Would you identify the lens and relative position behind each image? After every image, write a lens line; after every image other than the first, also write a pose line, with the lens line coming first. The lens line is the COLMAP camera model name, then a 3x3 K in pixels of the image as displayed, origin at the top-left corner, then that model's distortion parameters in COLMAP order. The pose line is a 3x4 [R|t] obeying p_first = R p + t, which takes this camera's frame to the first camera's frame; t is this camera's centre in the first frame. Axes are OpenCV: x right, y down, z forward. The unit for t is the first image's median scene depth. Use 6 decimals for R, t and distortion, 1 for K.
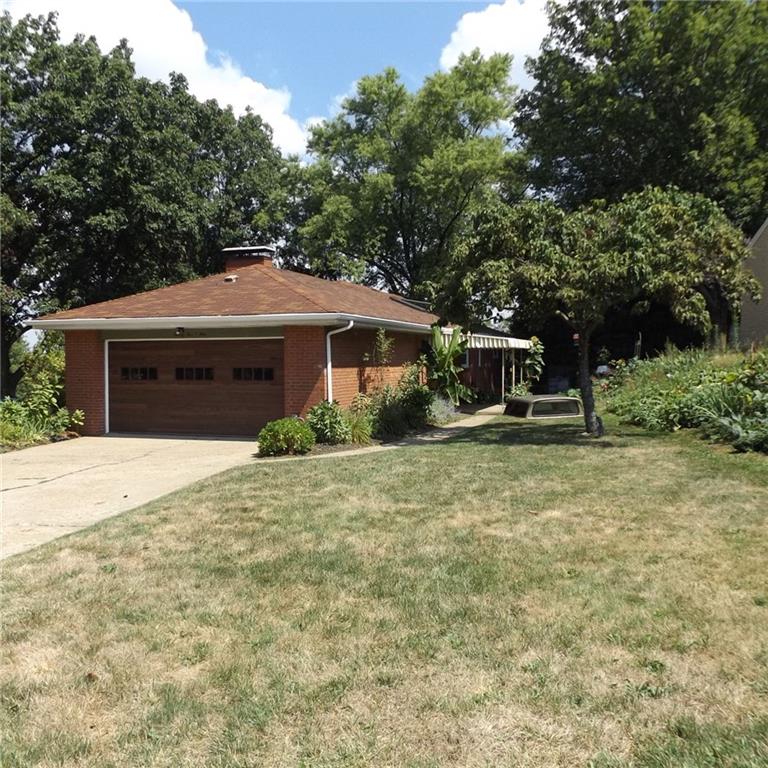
lens RADIAL K [[763.6, 0, 384.0], [0, 763.6, 384.0], [0, 0, 1]] dist [0.005436, -0.016270]
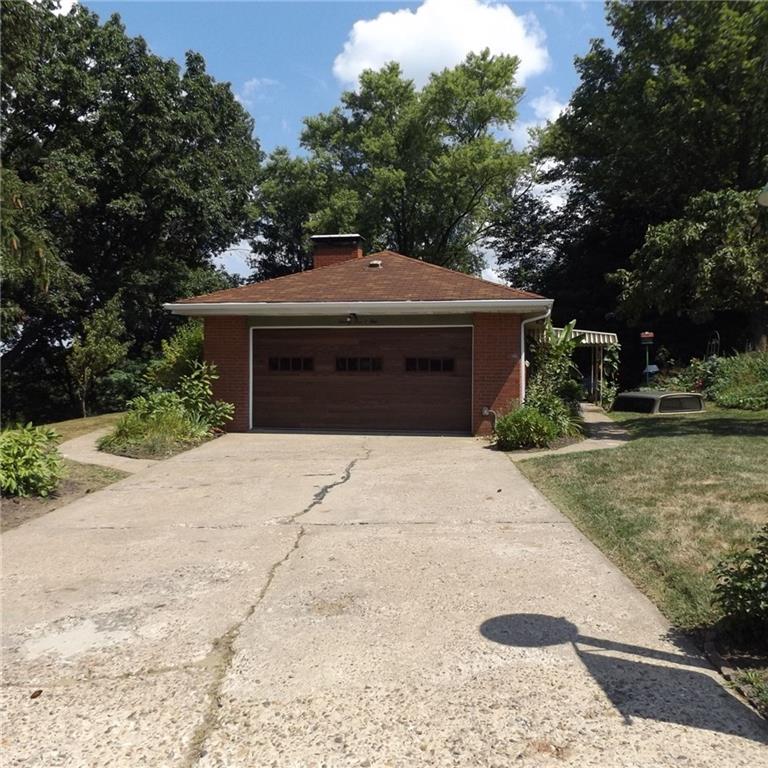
lens RADIAL K [[763.6, 0, 384.0], [0, 763.6, 384.0], [0, 0, 1]] dist [0.005436, -0.016270]
pose [[0.991275, 0.005035, 0.131717, -0.176882], [-0.004087, 0.999964, -0.007466, 0.008979], [-0.131750, 0.006862, 0.991259, 0.040461]]
